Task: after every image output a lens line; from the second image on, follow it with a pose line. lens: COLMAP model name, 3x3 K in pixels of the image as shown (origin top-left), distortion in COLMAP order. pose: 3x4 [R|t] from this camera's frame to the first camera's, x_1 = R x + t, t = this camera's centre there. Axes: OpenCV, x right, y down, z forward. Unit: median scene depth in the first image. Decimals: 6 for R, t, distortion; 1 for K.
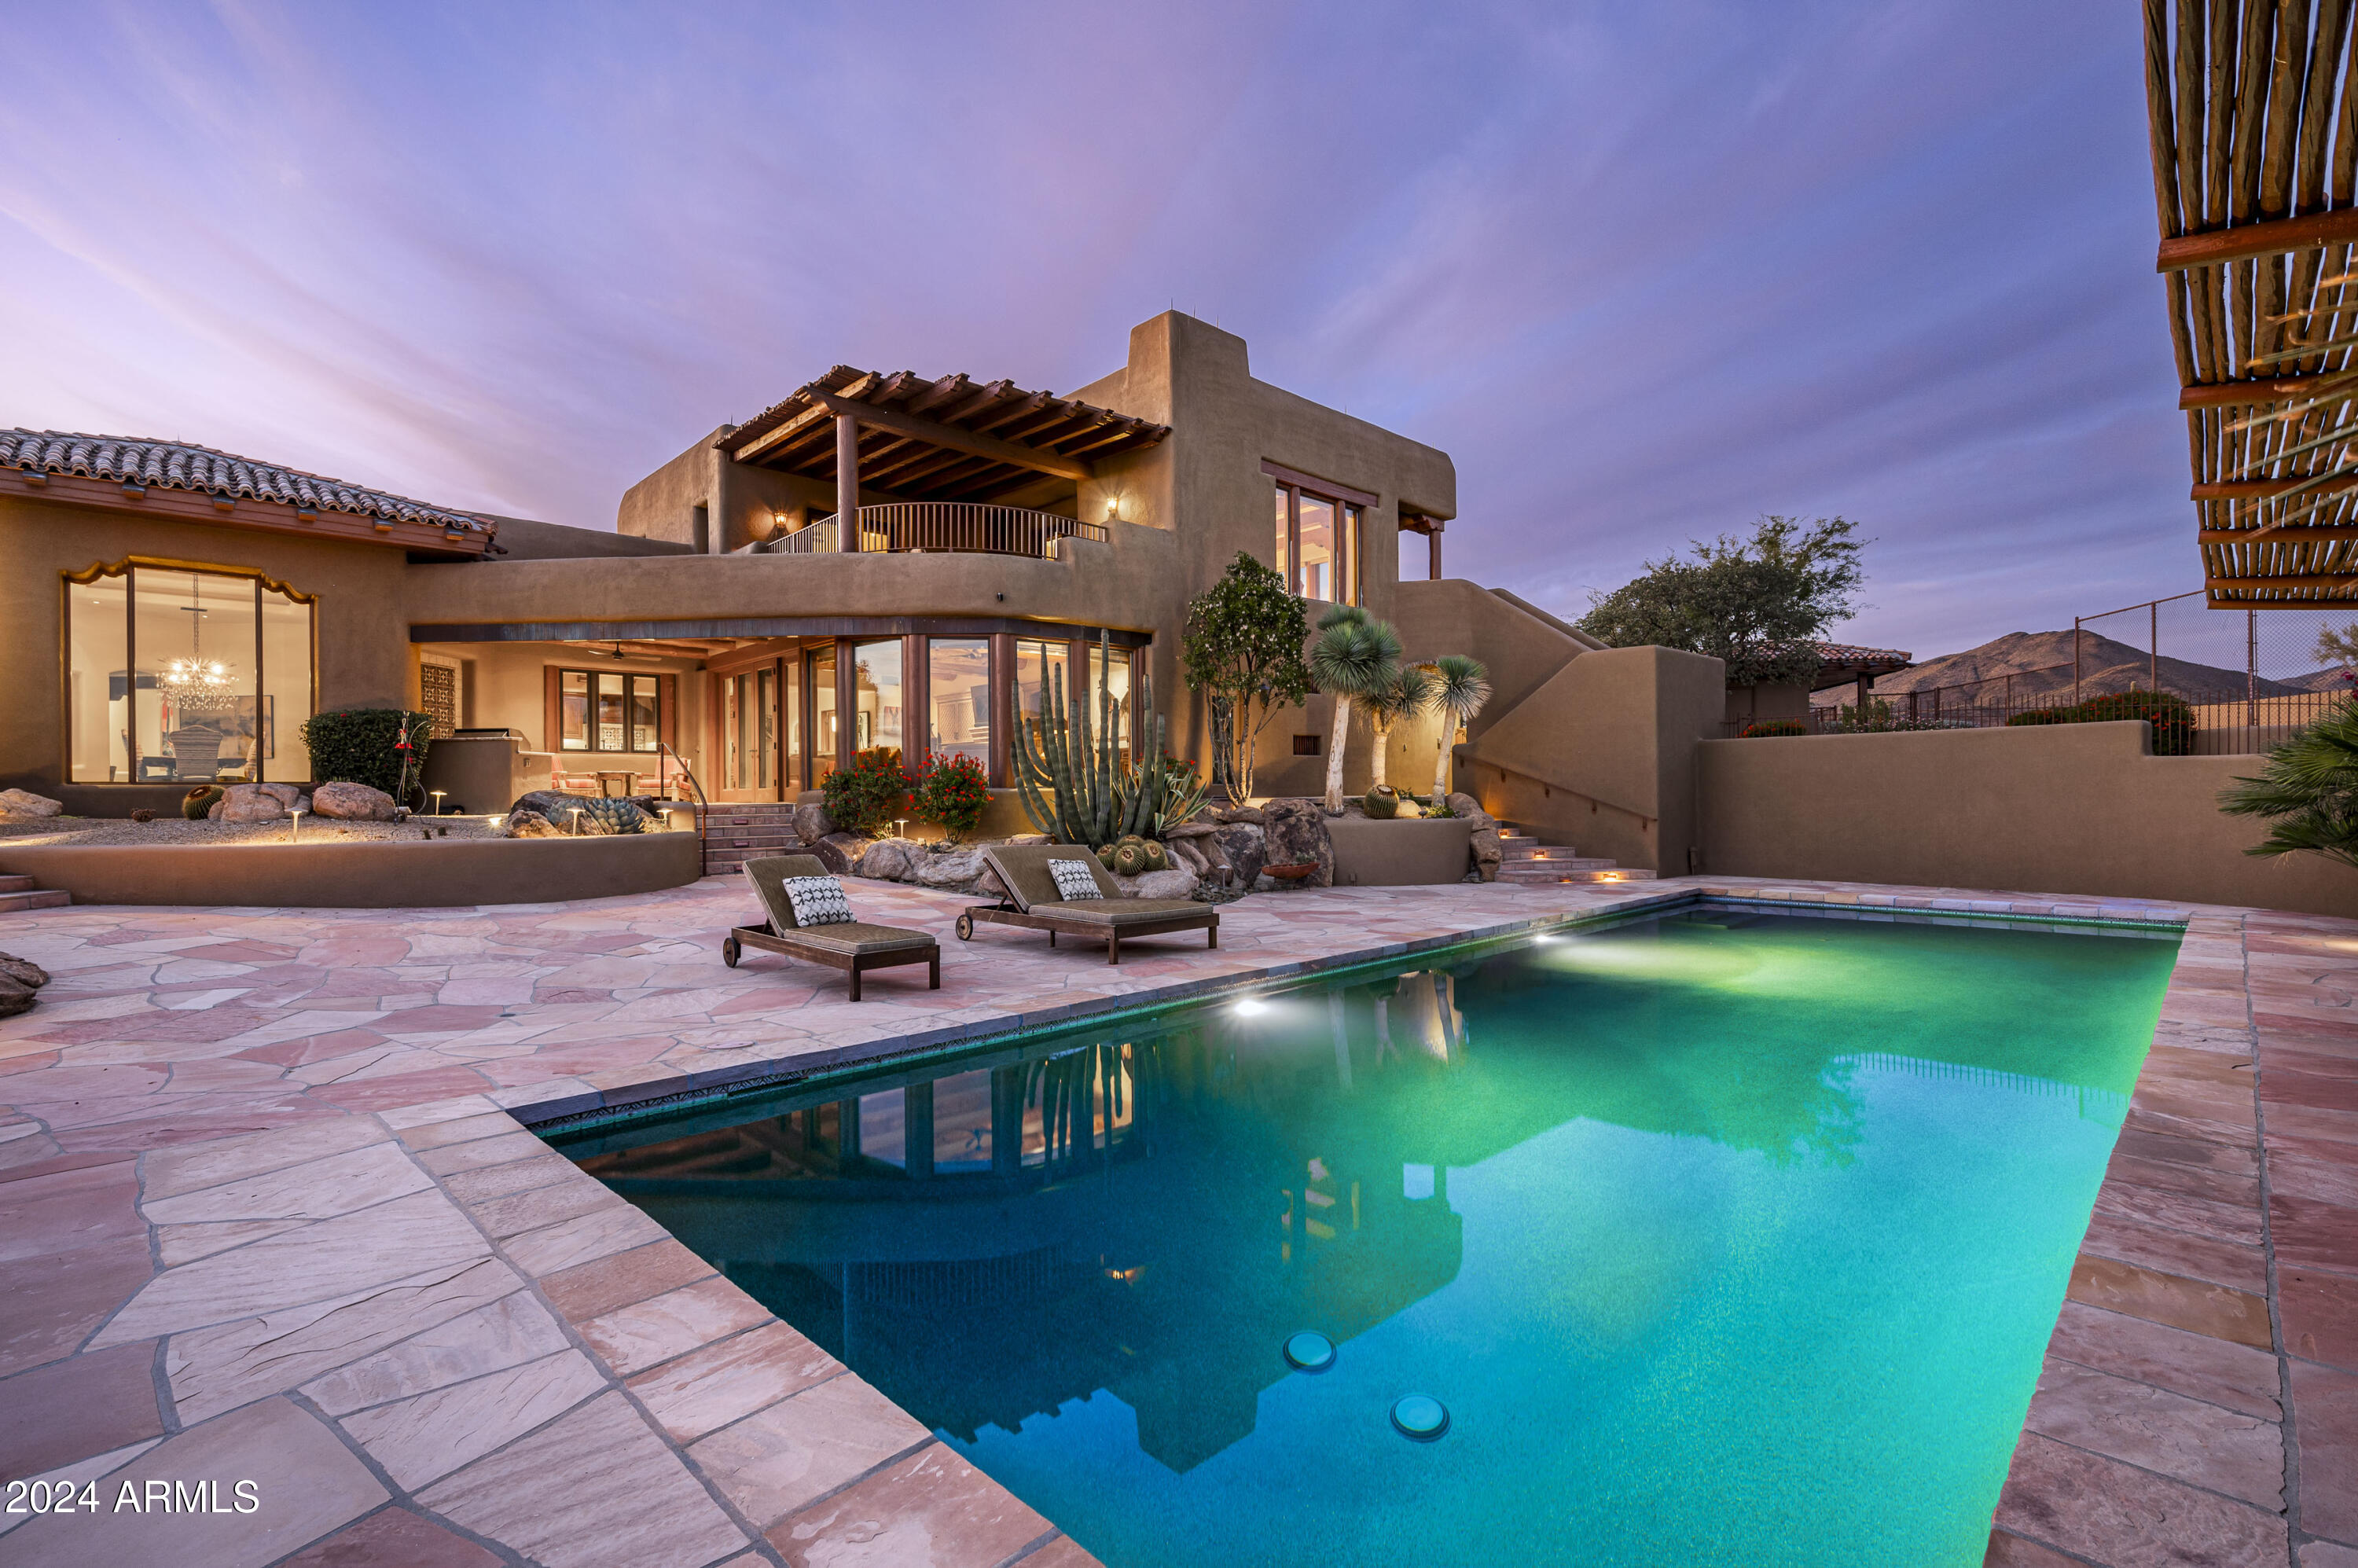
lens RADIAL K [[1077.8, 0, 1187.7], [0, 1077.8, 796.3], [0, 0, 1]] dist [0.004870, 0.000336]
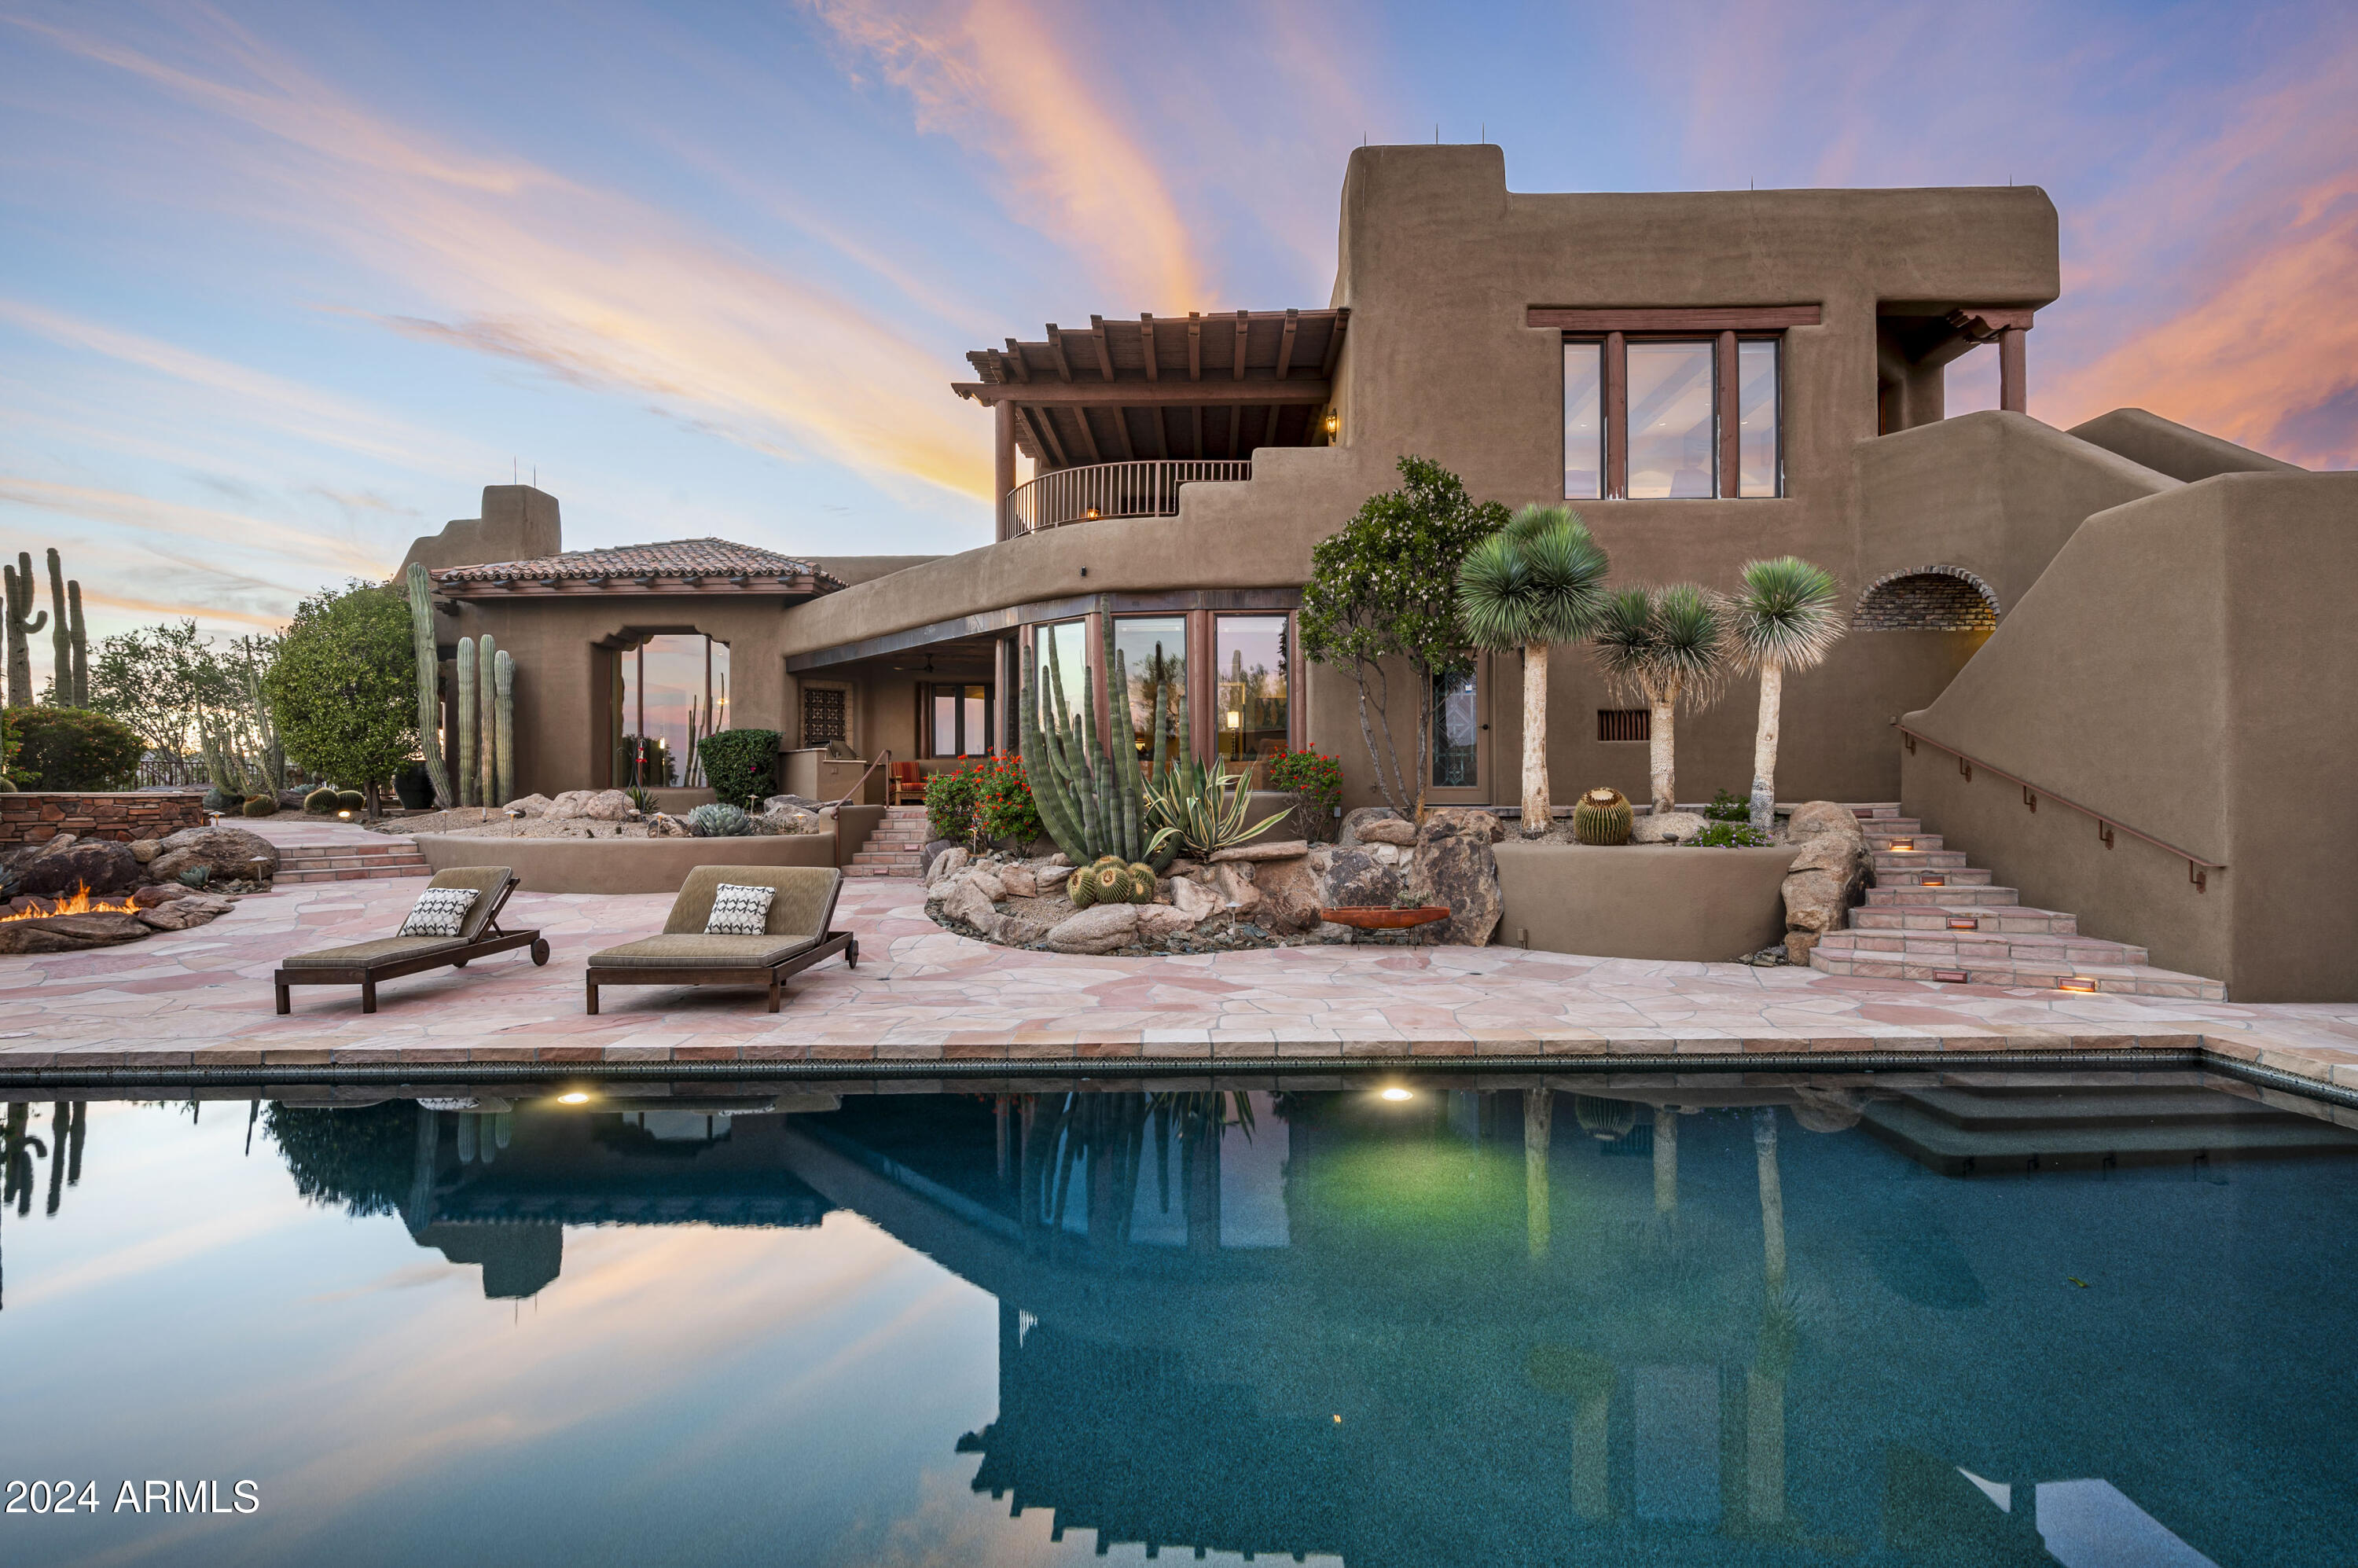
lens RADIAL K [[1153.9, 0, 1179.0], [0, 1153.9, 784.0], [0, 0, 1]] dist [-0.000830, -0.001198]
pose [[0.702191, -0.000756, -0.711988, 0.479469], [-0.000458, 0.999999, -0.001514, -0.012383], [0.711988, 0.001389, 0.702190, 0.367150]]
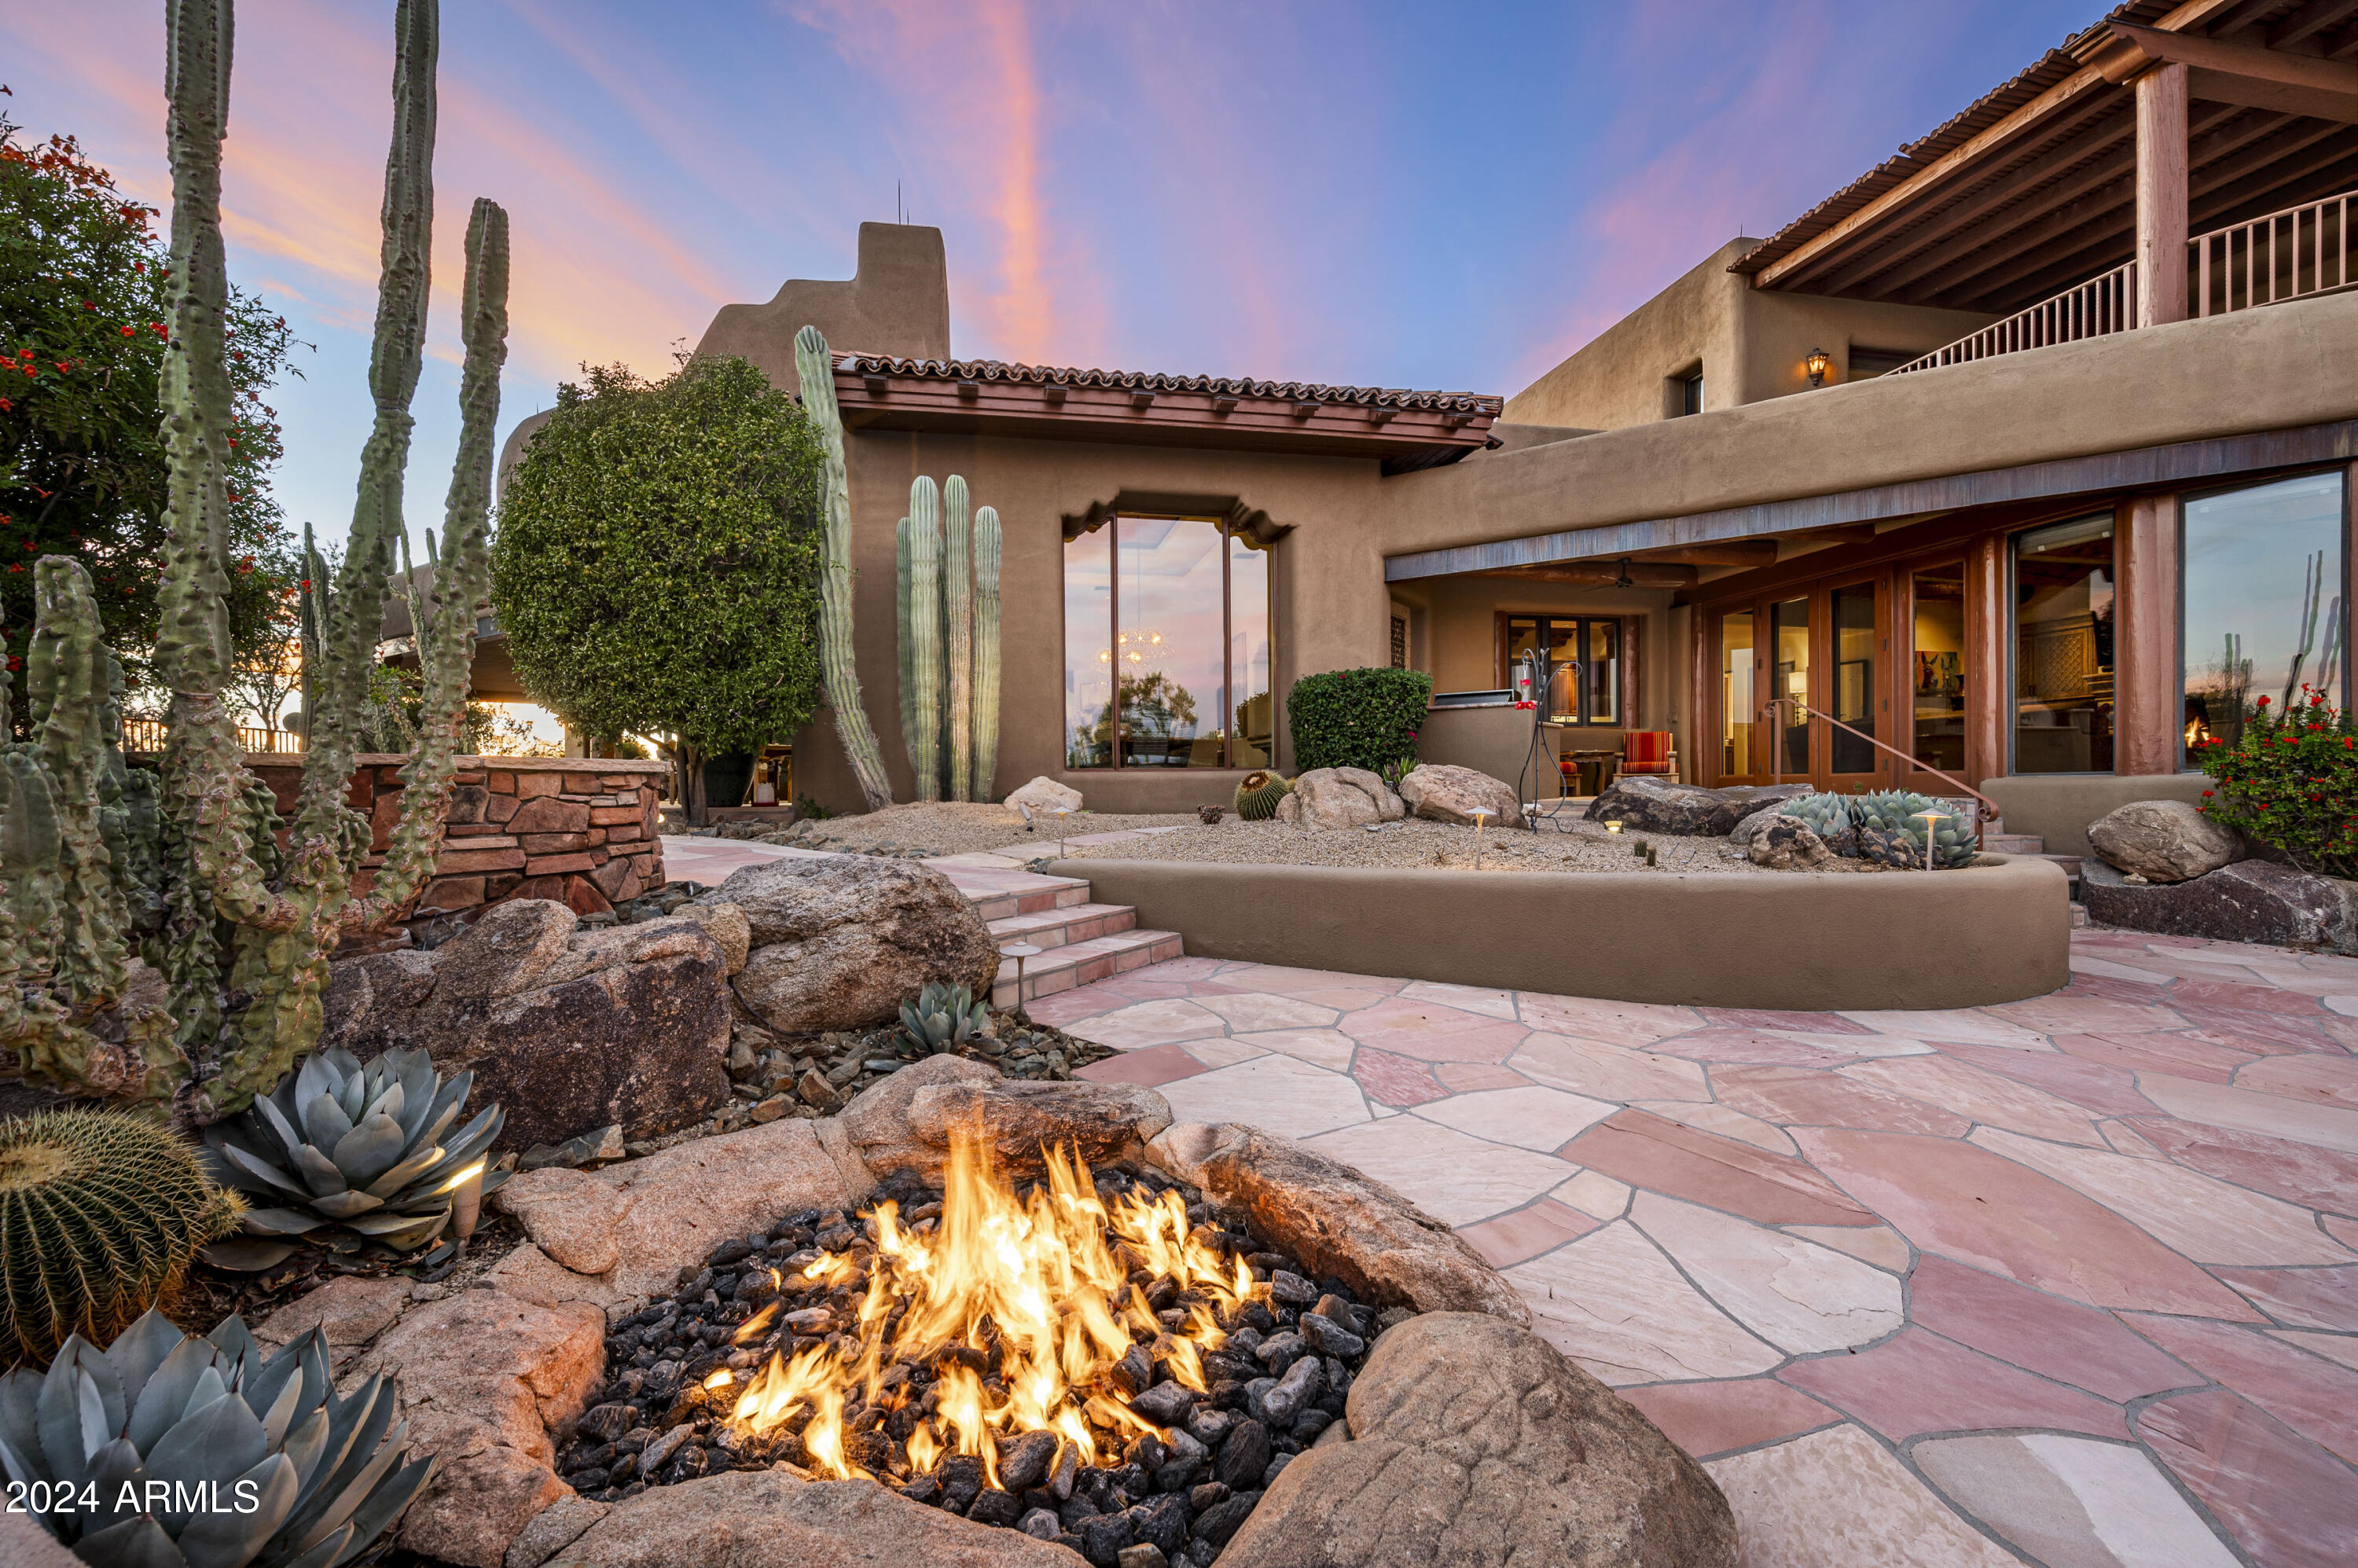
lens RADIAL K [[1077.8, 0, 1187.7], [0, 1077.8, 796.3], [0, 0, 1]] dist [0.004870, 0.000336]
pose [[0.831257, 0.008563, -0.555823, -0.391978], [-0.002998, 0.999936, 0.010921, -0.000632], [0.555881, -0.007412, 0.831229, 0.280863]]
